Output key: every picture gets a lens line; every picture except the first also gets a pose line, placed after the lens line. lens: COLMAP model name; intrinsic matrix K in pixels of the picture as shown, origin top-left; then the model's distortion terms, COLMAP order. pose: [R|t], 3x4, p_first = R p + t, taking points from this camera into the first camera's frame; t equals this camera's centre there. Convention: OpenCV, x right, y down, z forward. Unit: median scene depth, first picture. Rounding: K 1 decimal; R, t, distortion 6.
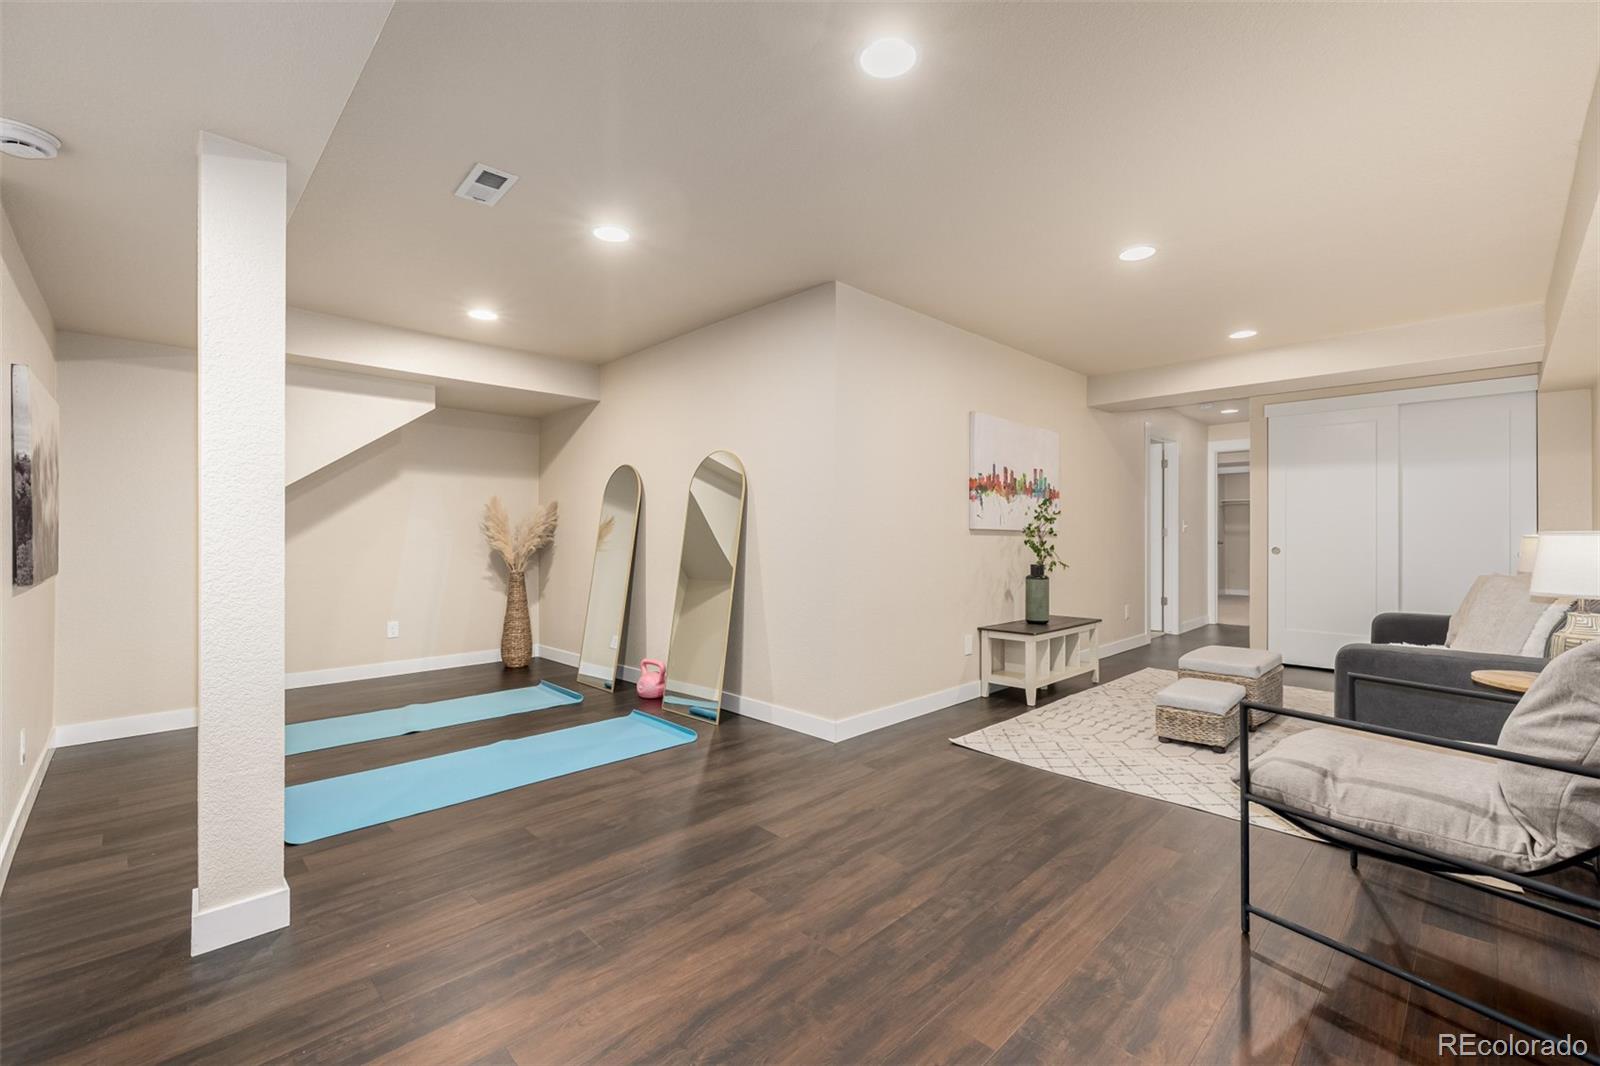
lens RADIAL K [[675.7, 0, 800.3], [0, 675.7, 537.2], [0, 0, 1]] dist [0.025375, 0.000013]
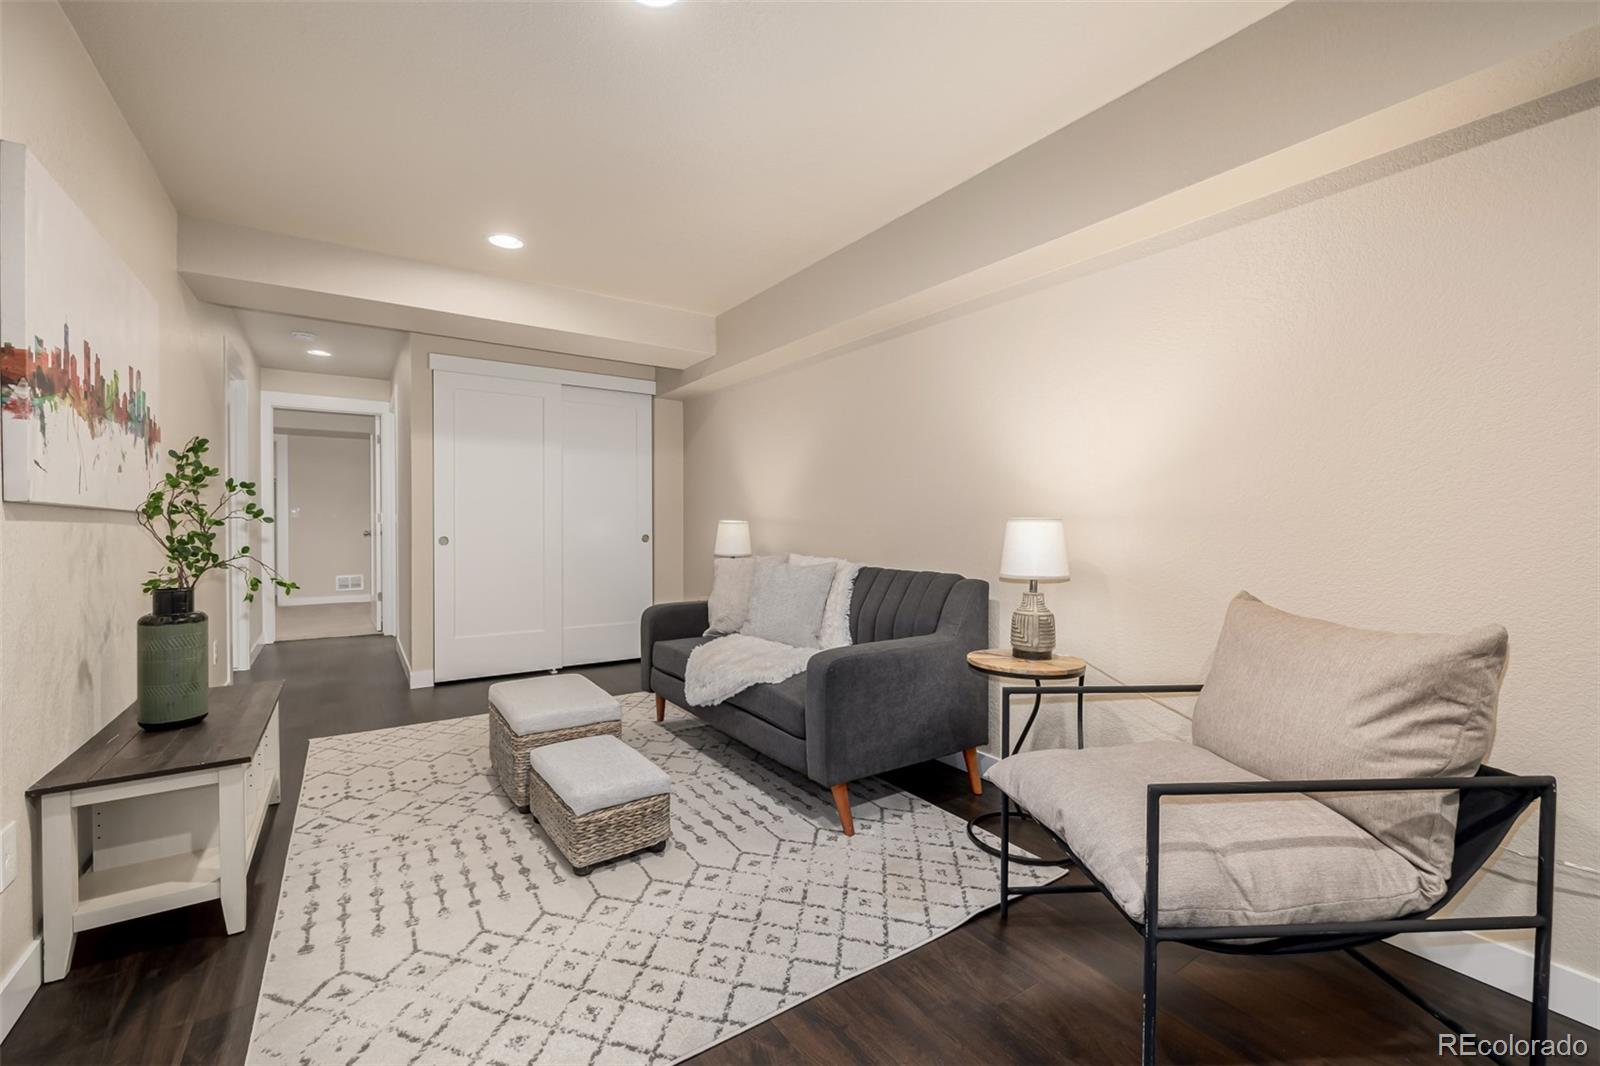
lens RADIAL K [[675.7, 0, 802.1], [0, 675.7, 536.9], [0, 0, 1]] dist [0.025375, 0.000013]
pose [[0.185103, -0.017119, 0.982570, -0.009644], [-0.007620, 0.999793, 0.018855, -0.005398], [-0.982690, -0.010977, 0.184934, 0.646089]]
